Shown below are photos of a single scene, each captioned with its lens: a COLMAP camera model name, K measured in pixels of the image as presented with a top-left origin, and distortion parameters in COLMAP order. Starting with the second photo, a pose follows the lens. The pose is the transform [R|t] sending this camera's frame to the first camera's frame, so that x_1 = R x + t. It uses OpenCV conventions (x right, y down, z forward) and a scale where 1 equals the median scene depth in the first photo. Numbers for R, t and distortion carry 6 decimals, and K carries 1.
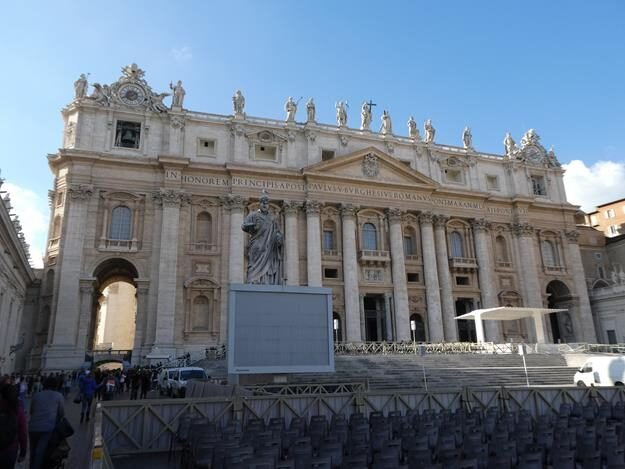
lens RADIAL K [[469.1, 0, 312.5], [0, 469.1, 234.5], [0, 0, 1]] dist [0.004857, 0.003670]
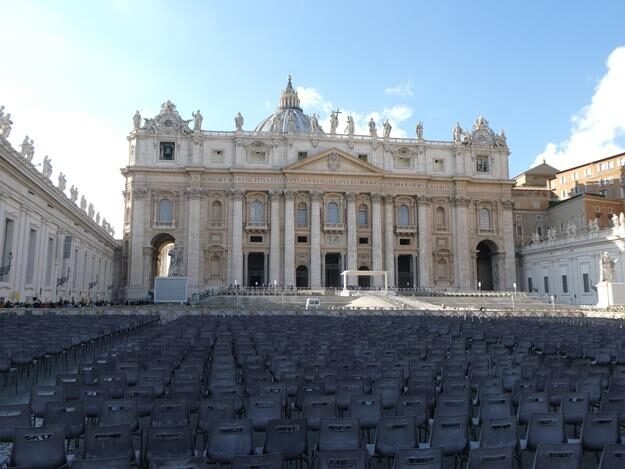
lens RADIAL K [[469.1, 0, 312.5], [0, 469.1, 234.5], [0, 0, 1]] dist [0.004857, 0.003670]
pose [[0.982442, -0.003916, -0.186527, 0.337807], [0.030469, 0.989725, 0.139701, -0.134275], [0.184063, -0.142931, 0.972467, -0.417142]]
